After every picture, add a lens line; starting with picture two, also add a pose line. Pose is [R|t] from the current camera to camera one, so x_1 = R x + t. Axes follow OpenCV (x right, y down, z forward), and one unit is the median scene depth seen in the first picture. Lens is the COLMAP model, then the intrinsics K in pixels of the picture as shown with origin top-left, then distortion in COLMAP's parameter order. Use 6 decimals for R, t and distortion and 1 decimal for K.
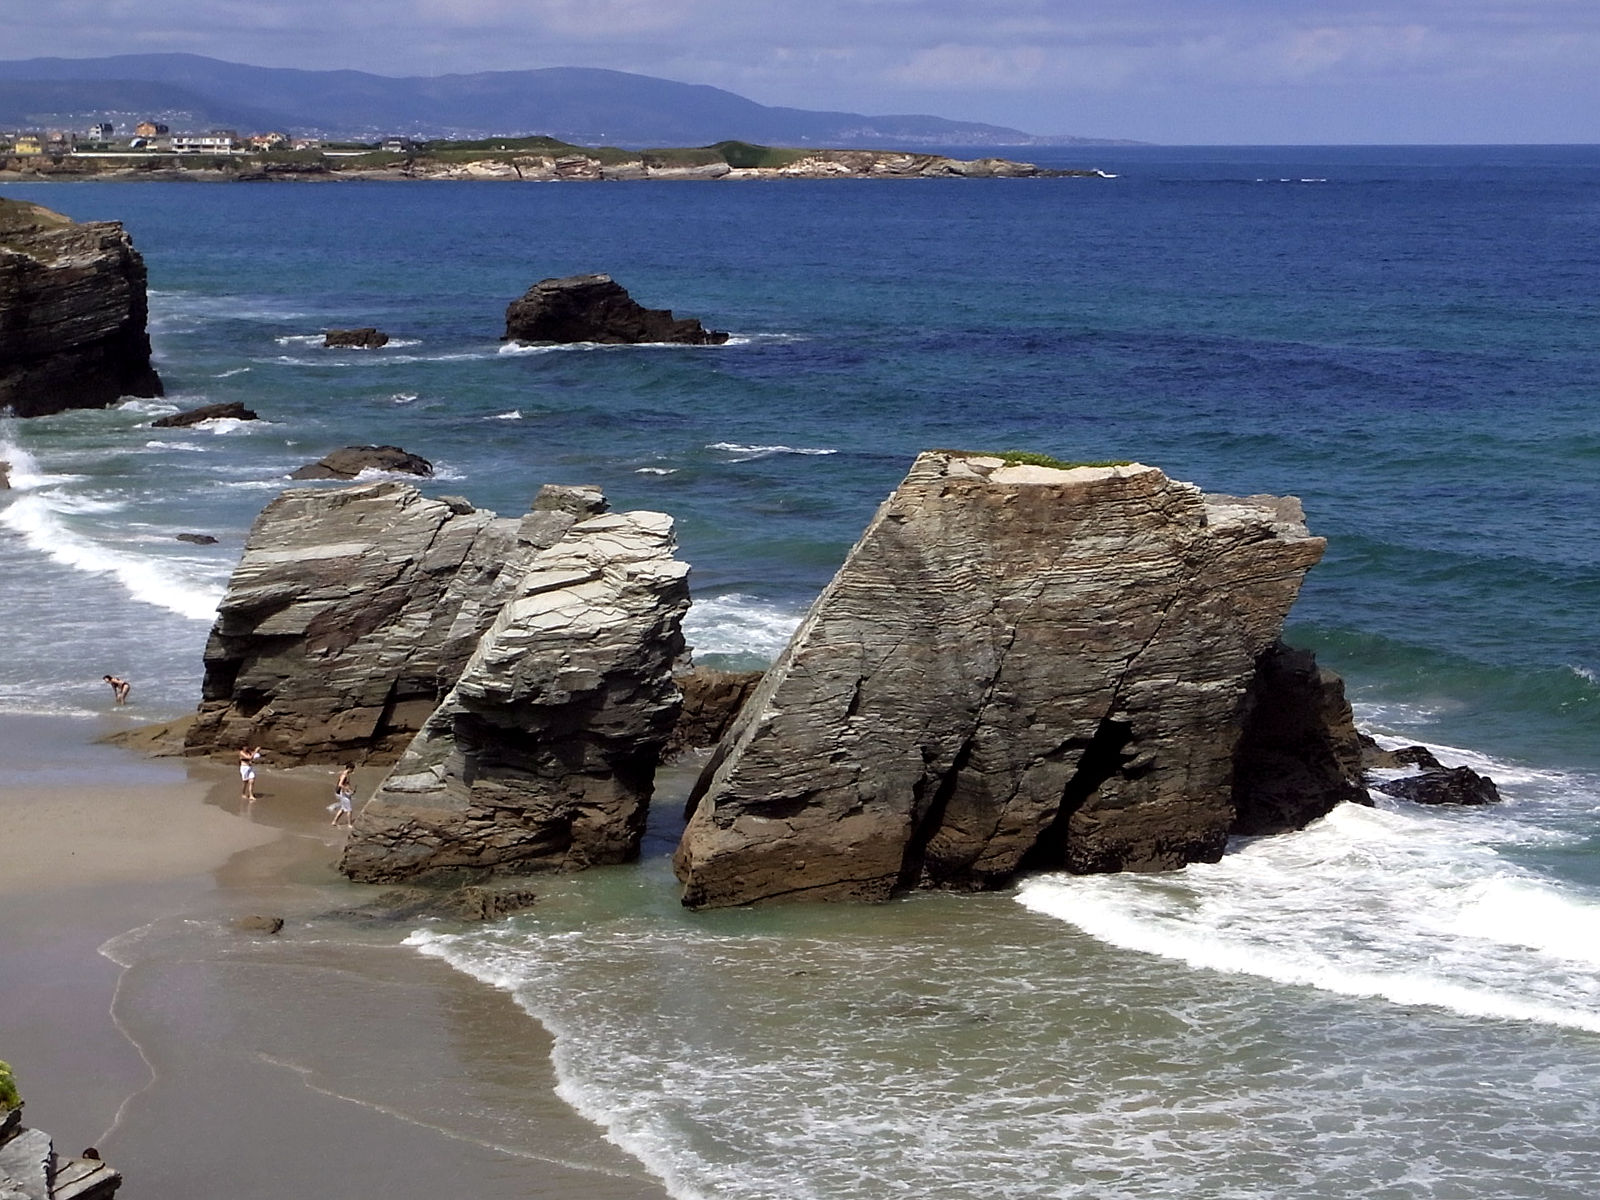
lens RADIAL K [[3433.6, 0, 797.5], [0, 3433.6, 603.0], [0, 0, 1]] dist [0.128468, 0.000000]
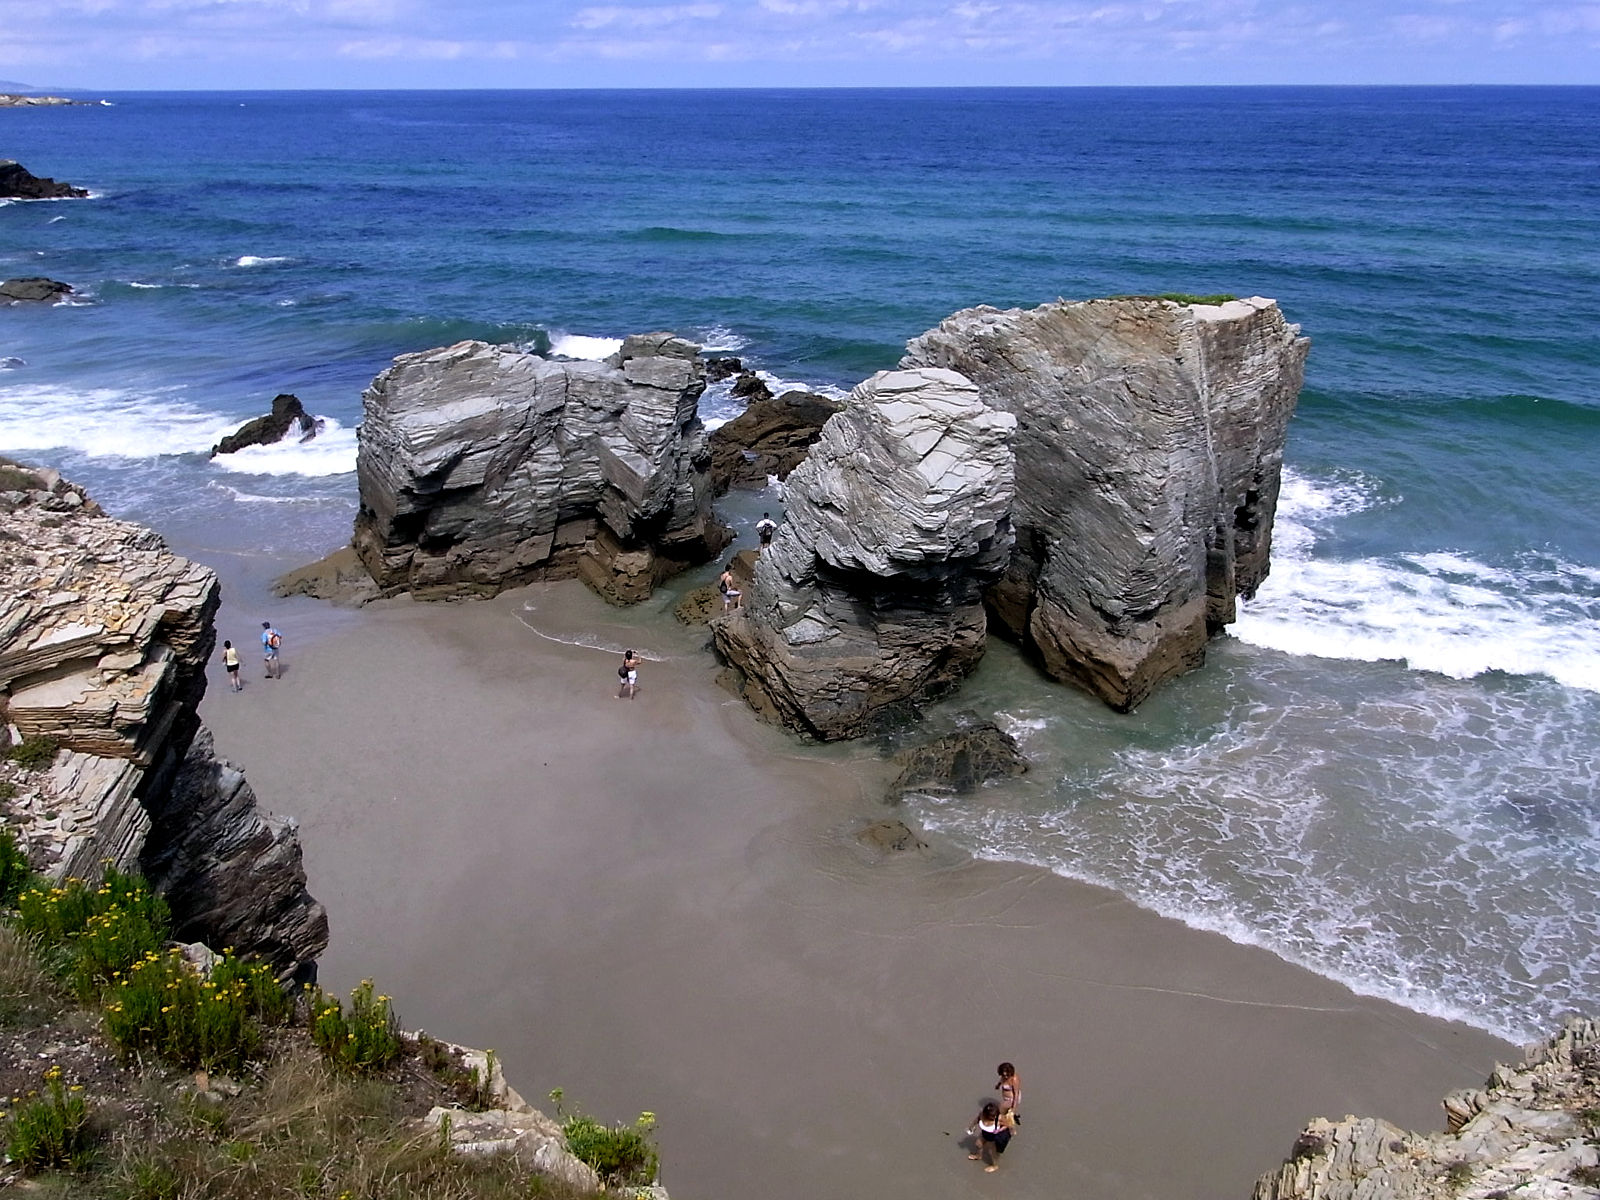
lens RADIAL K [[1339.5, 0, 804.9], [0, 1339.5, 601.1], [0, 0, 1]] dist [0.009309, -0.010011]
pose [[0.852554, -0.188266, 0.487553, -0.282765], [0.071186, 0.966003, 0.248537, -0.059020], [-0.517769, -0.177184, 0.836971, 0.546695]]
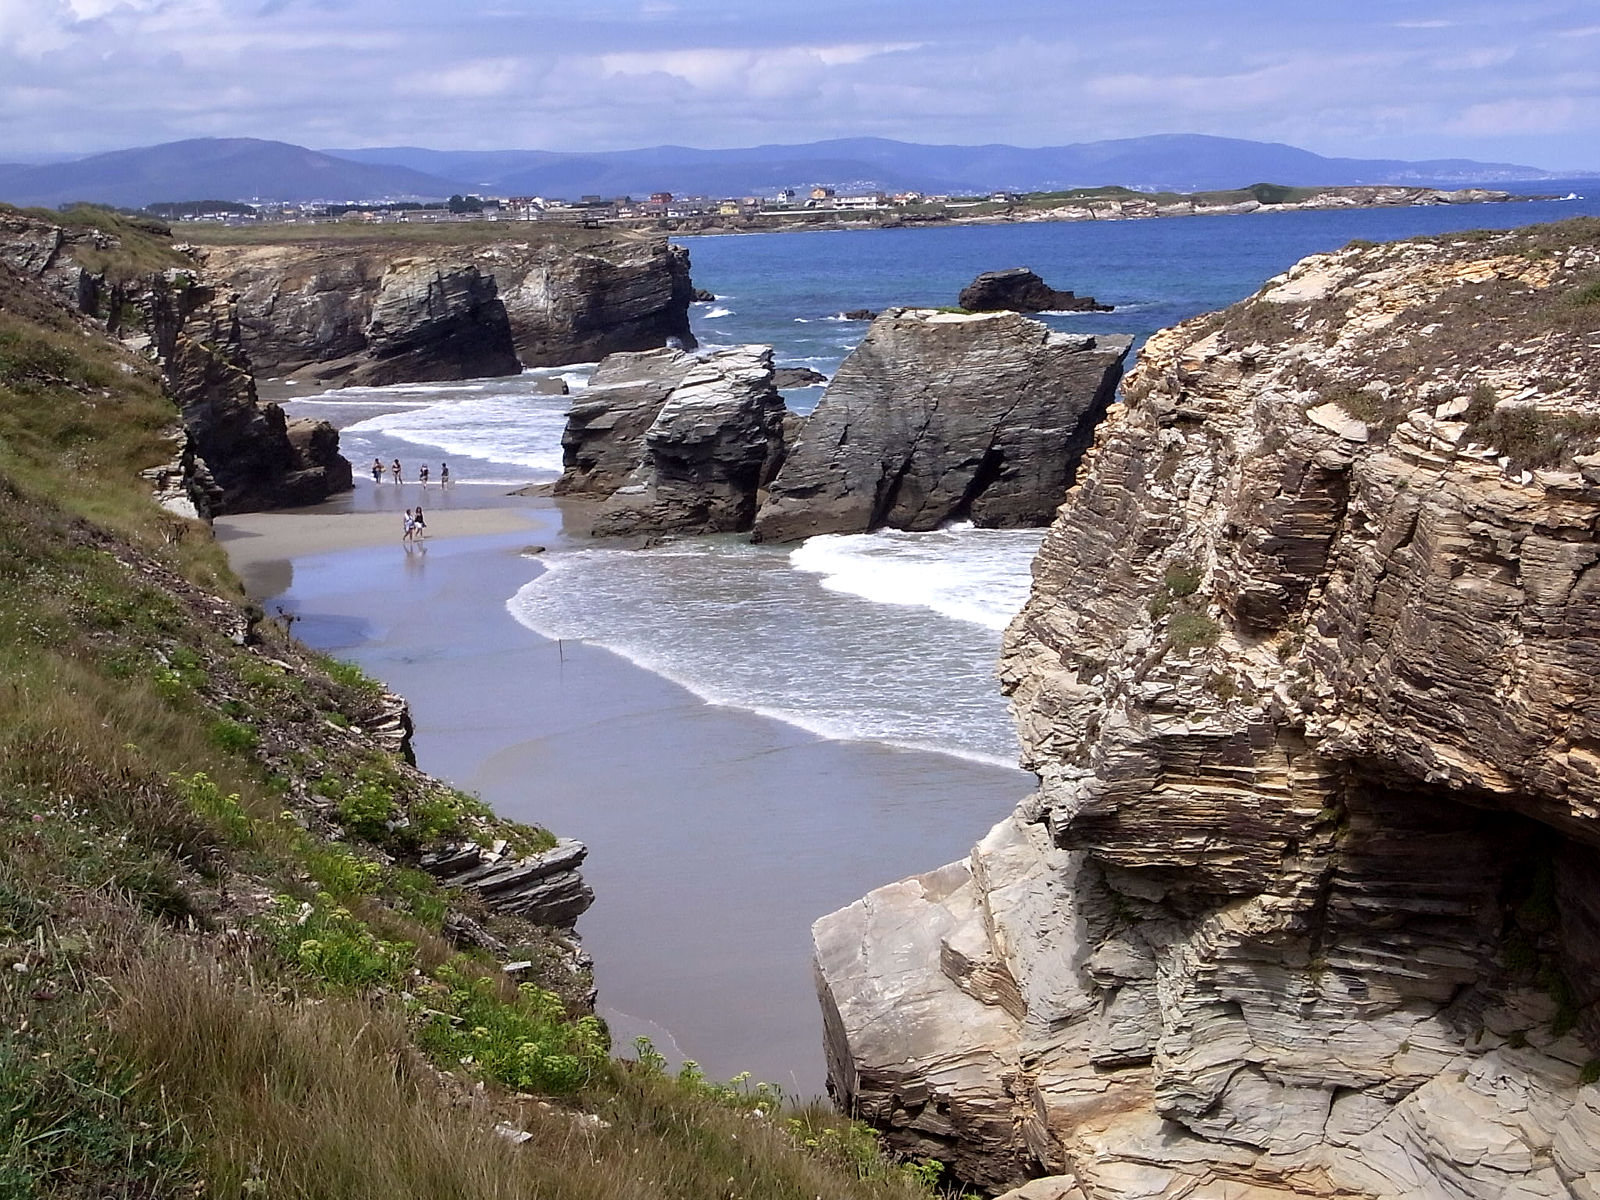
lens RADIAL K [[2637.7, 0, 801.4], [0, 2637.7, 597.6], [0, 0, 1]] dist [0.062350, 0.000000]
pose [[0.980332, -0.006510, -0.197250, 0.232492], [0.010126, 0.999799, 0.017330, 0.075977], [0.197097, -0.018986, 0.980200, -0.359751]]
